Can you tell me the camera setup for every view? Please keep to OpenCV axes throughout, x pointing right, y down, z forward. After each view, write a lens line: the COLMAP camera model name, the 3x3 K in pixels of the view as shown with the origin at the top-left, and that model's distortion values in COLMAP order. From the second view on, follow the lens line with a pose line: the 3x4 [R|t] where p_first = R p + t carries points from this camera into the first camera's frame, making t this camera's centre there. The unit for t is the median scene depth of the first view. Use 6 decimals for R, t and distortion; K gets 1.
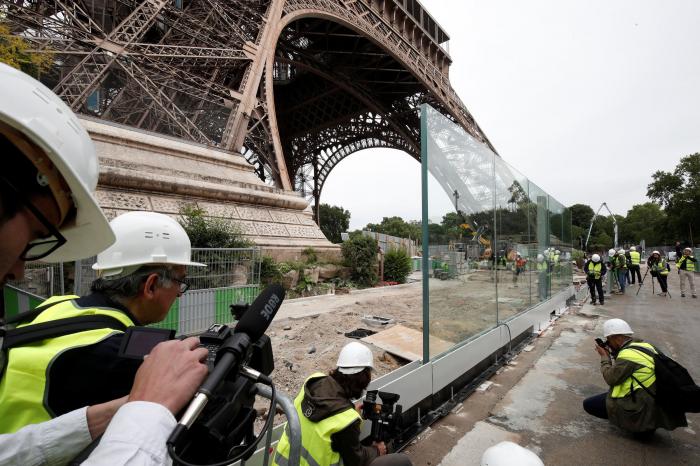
lens RADIAL K [[351.5, 0, 362.8], [0, 351.5, 234.1], [0, 0, 1]] dist [-0.032304, -0.000017]
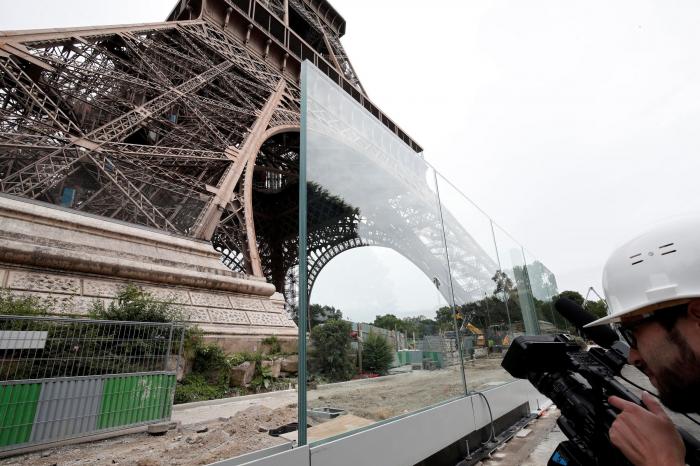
lens RADIAL K [[339.3, 0, 367.5], [0, 339.3, 229.8], [0, 0, 1]] dist [-0.029055, 0.000000]
pose [[0.998221, -0.048089, 0.035255, 0.050661], [0.056508, 0.951658, -0.301916, 0.039231], [-0.019032, 0.303371, 0.952682, 0.077453]]
